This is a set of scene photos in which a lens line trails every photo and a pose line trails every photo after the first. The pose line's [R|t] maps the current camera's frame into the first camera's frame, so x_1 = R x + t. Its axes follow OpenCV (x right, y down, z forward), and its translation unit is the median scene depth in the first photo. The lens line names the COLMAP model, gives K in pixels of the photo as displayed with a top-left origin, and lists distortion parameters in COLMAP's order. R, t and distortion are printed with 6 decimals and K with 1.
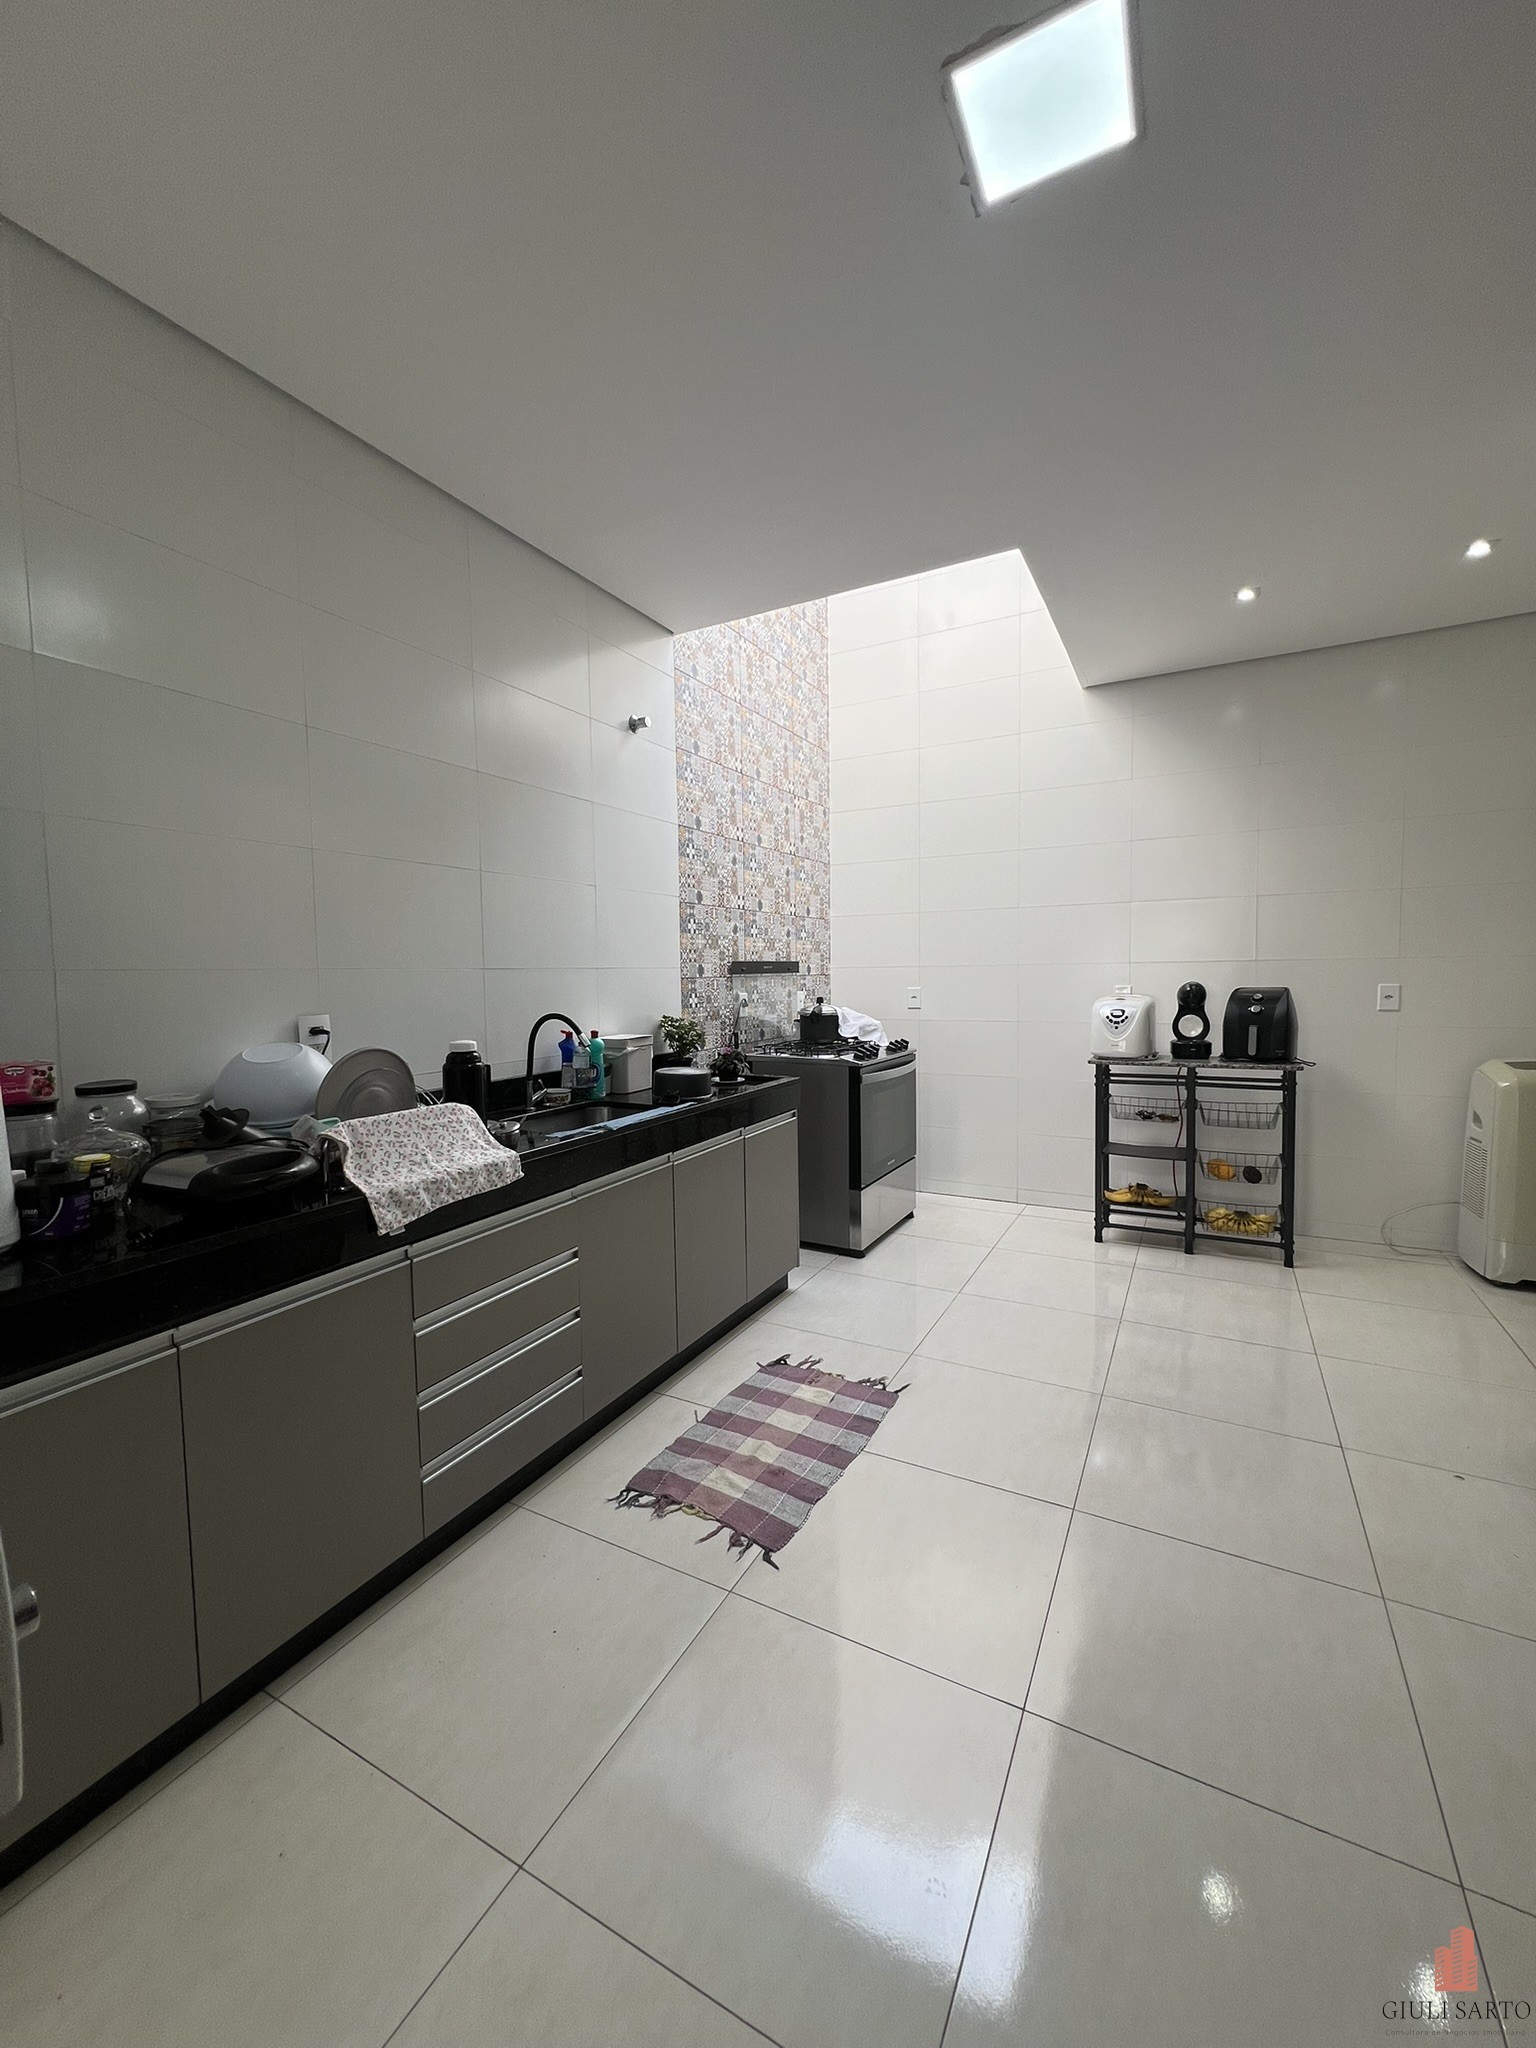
lens RADIAL K [[820.6, 0, 764.7], [0, 820.6, 1024.0], [0, 0, 1]] dist [0.000059, -0.000732]
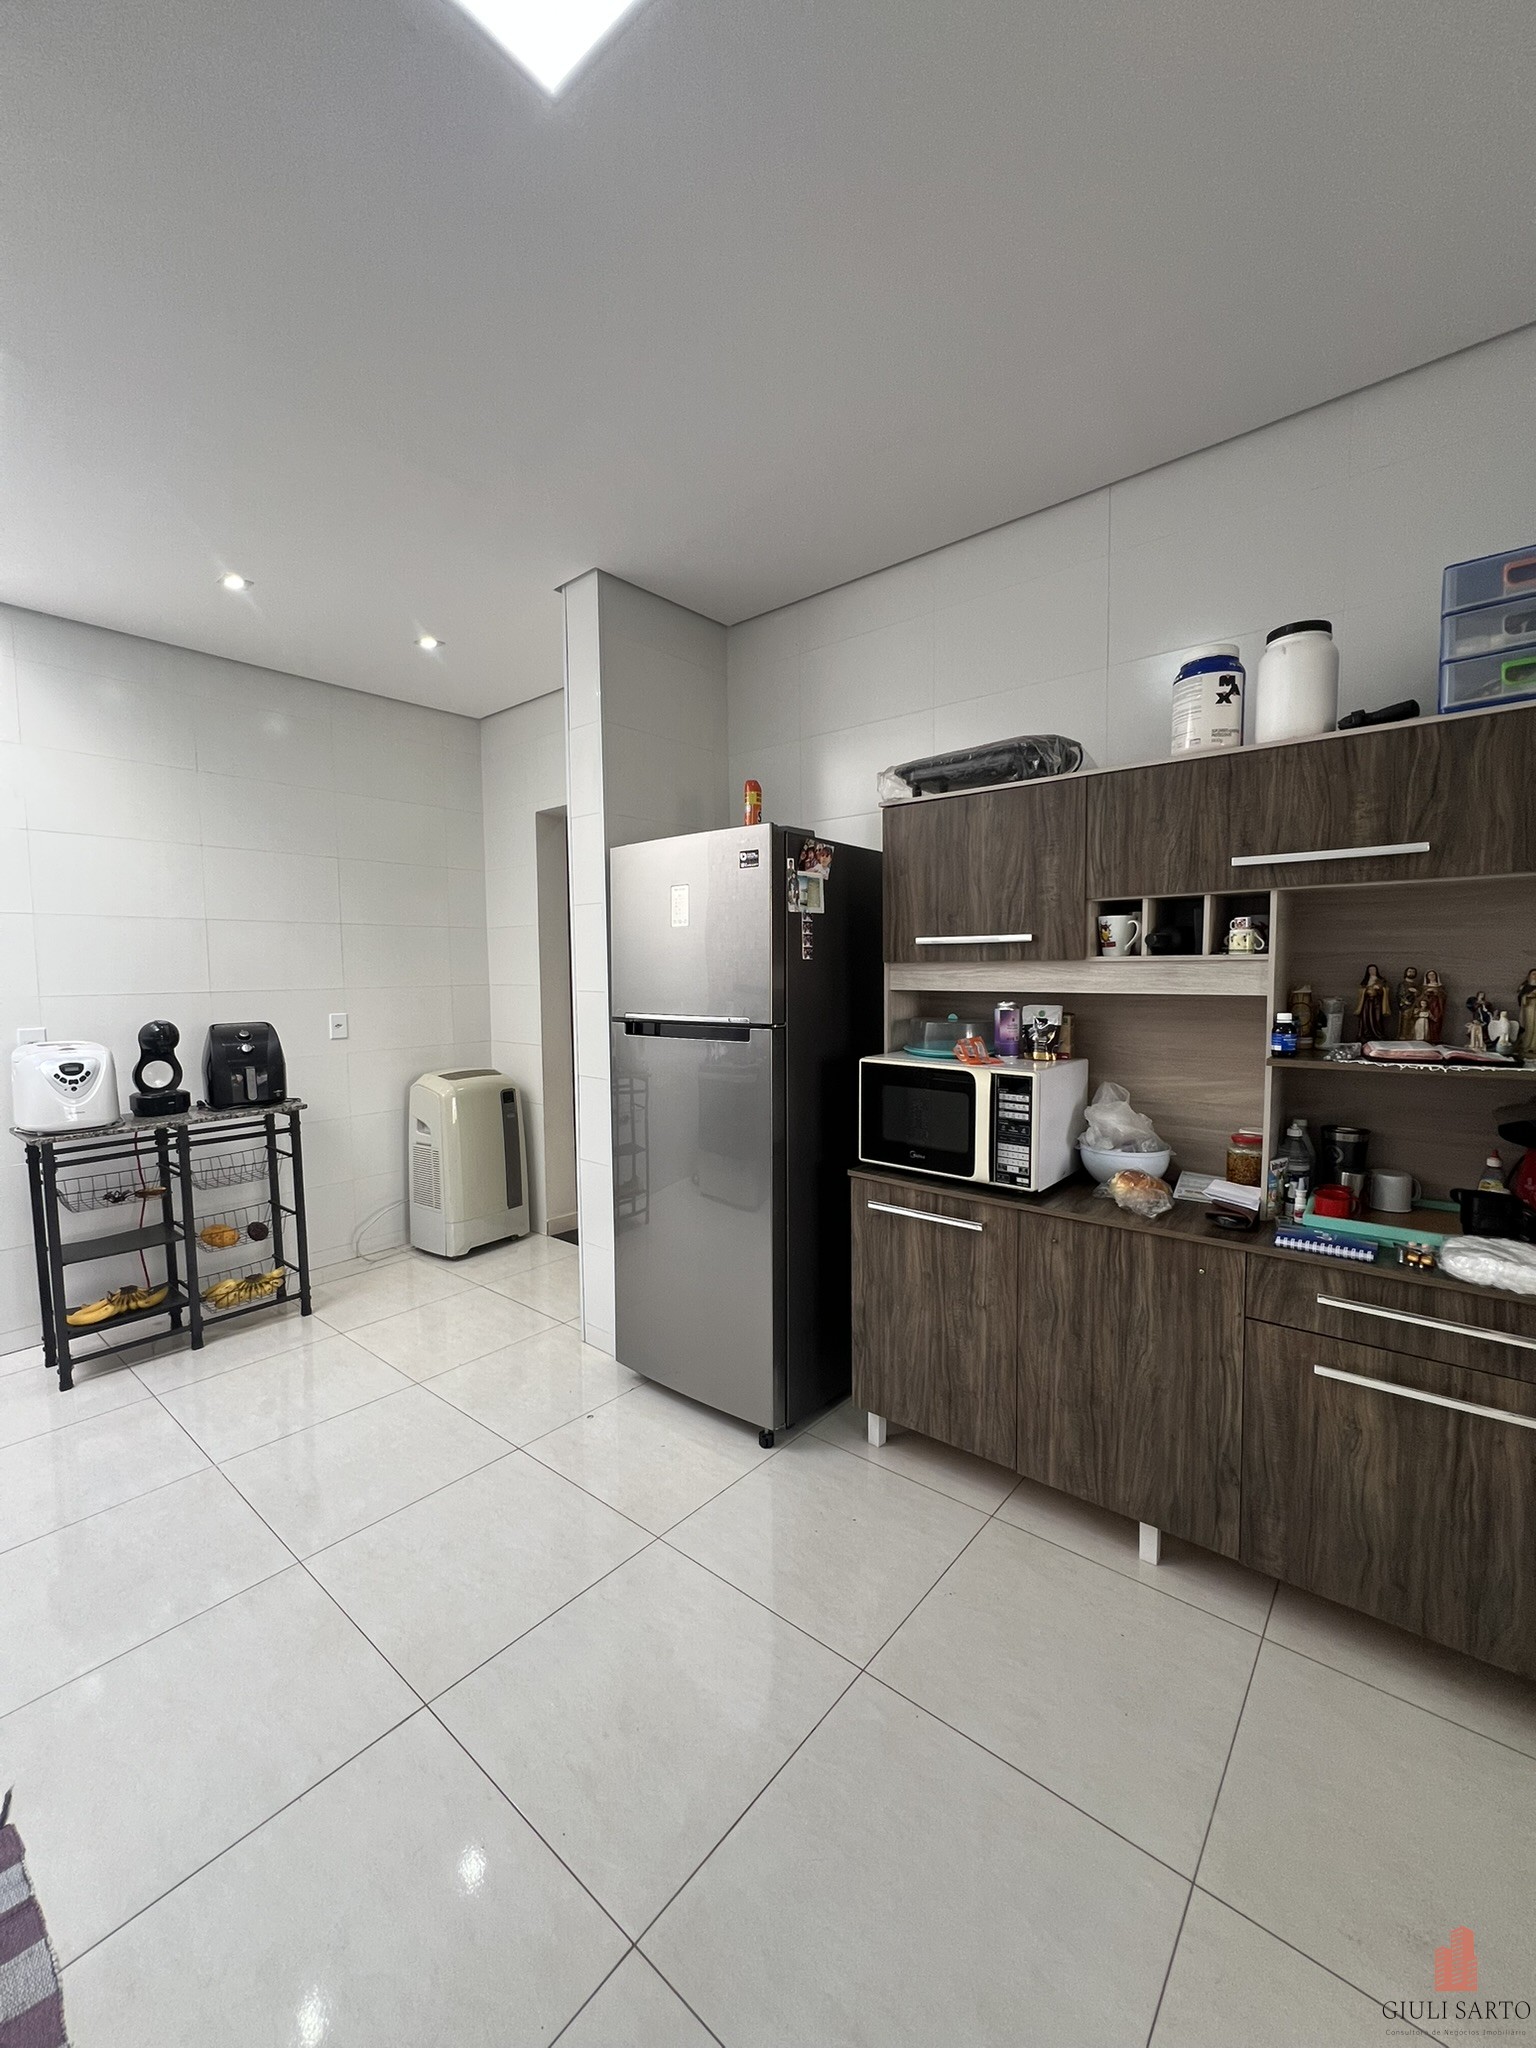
lens RADIAL K [[820.6, 0, 762.8], [0, 820.6, 1021.1], [0, 0, 1]] dist [0.000059, -0.000732]
pose [[0.201945, -0.052199, 0.978005, -0.160745], [0.068281, 0.996899, 0.039108, -0.042949], [-0.977014, 0.058881, 0.204883, 0.254083]]
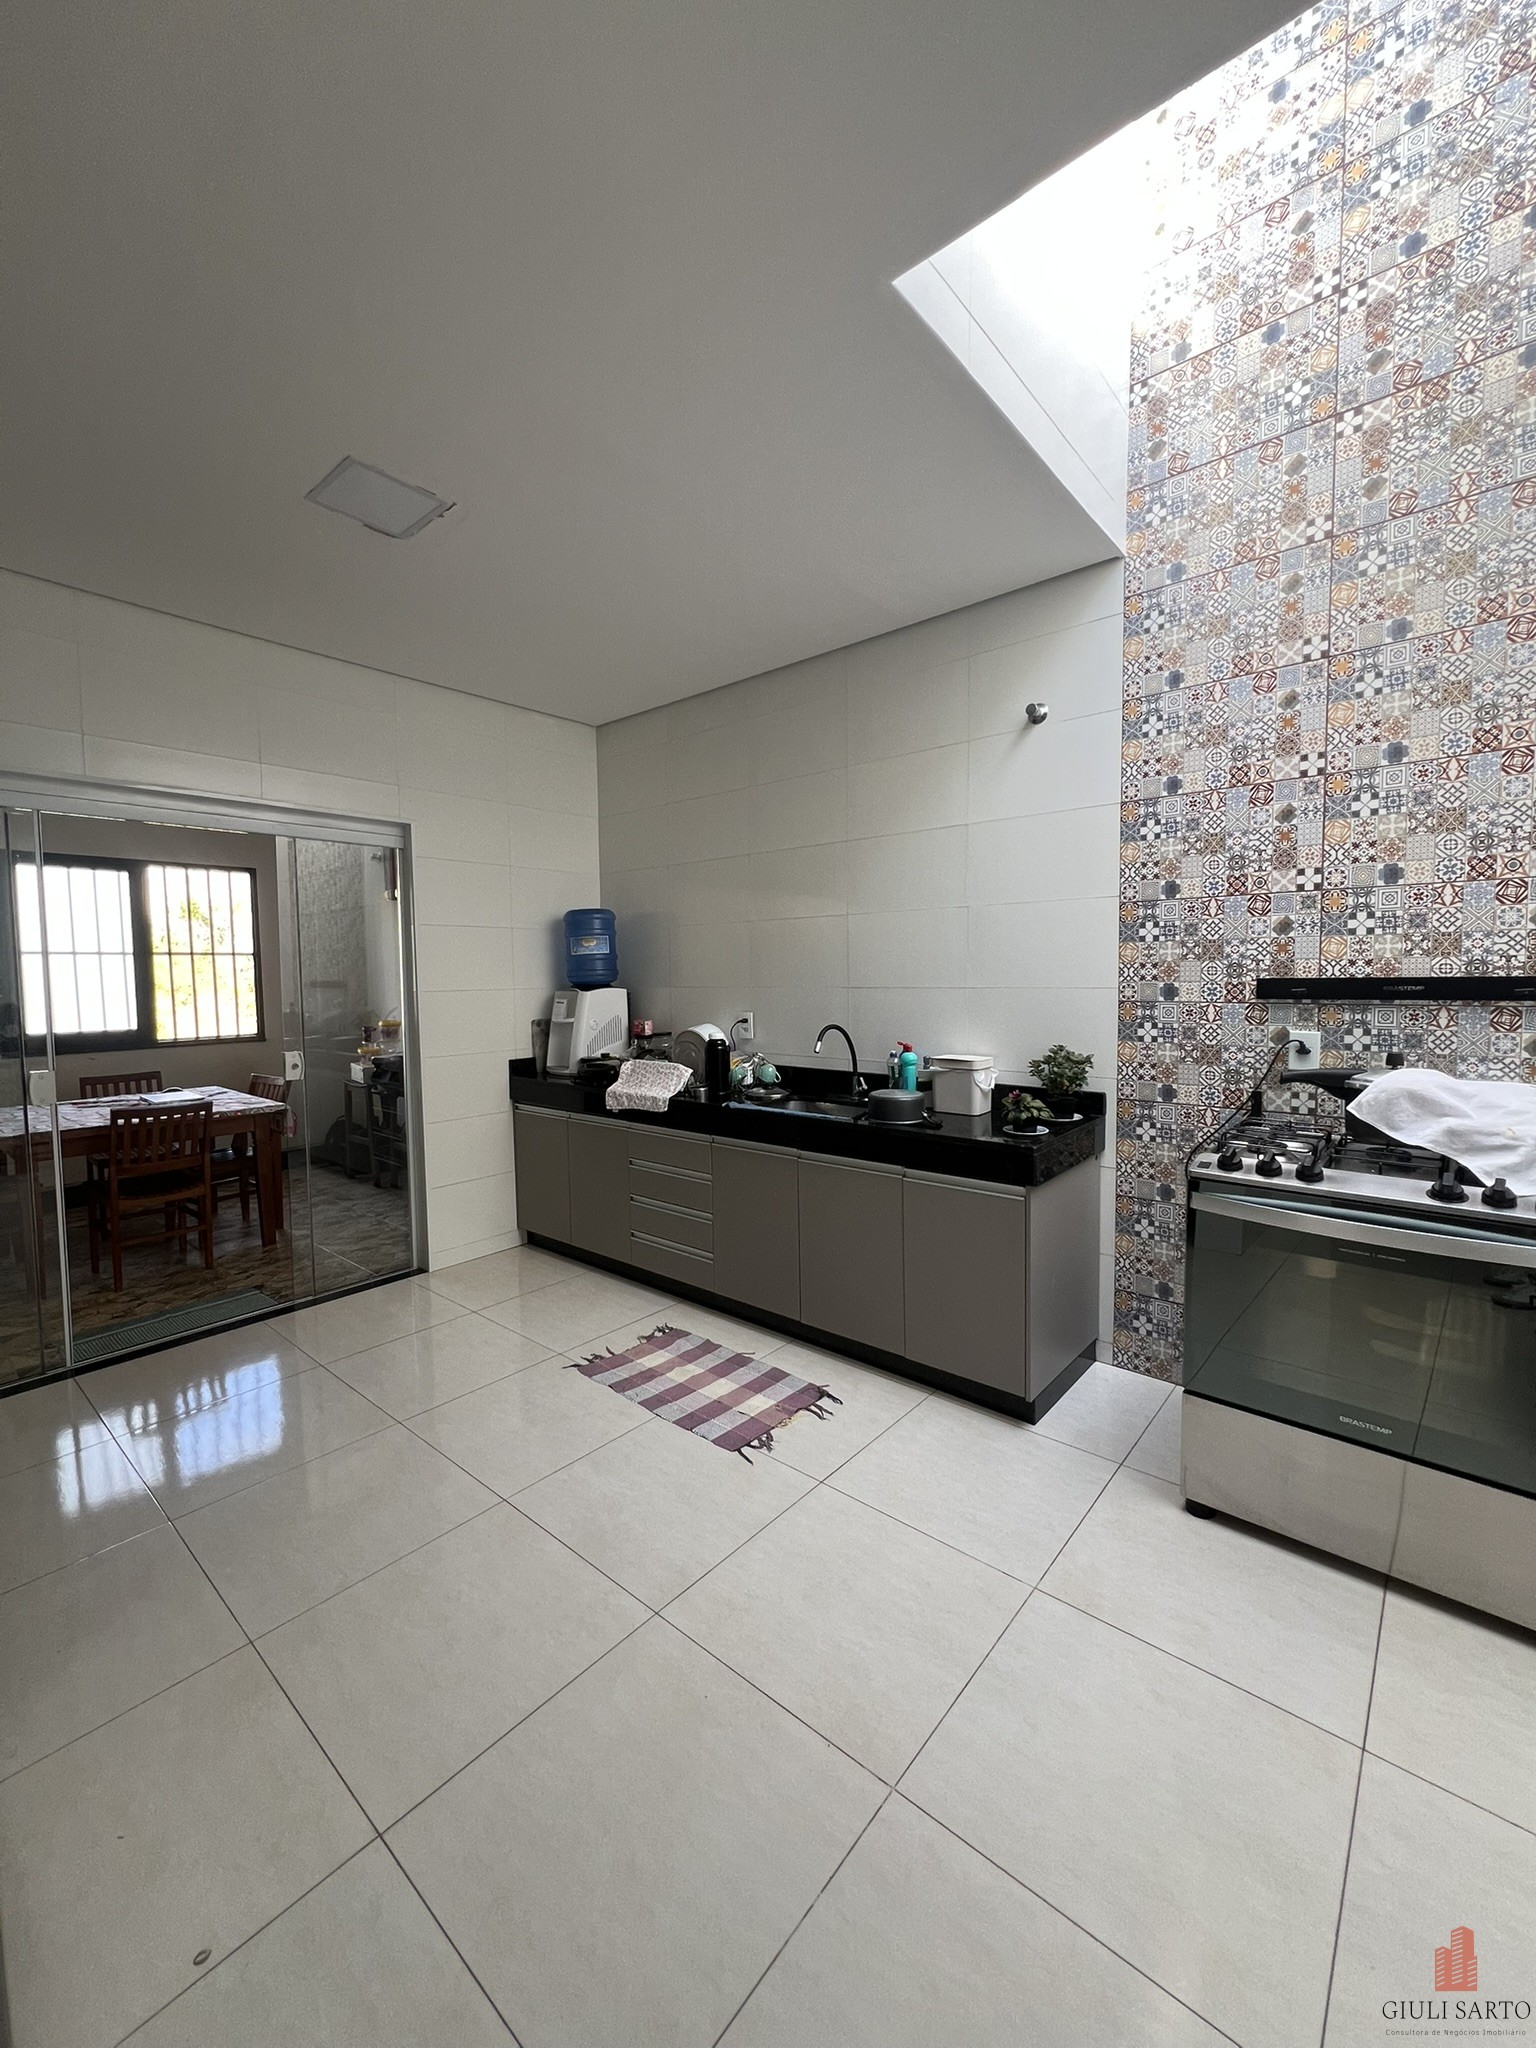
lens RADIAL K [[820.6, 0, 764.0], [0, 820.6, 1023.1], [0, 0, 1]] dist [0.000059, -0.000732]
pose [[-0.215648, 0.077898, -0.973359, 0.708048], [-0.044992, 0.994962, 0.089595, -0.087488], [0.975434, 0.063114, -0.211057, 0.817772]]
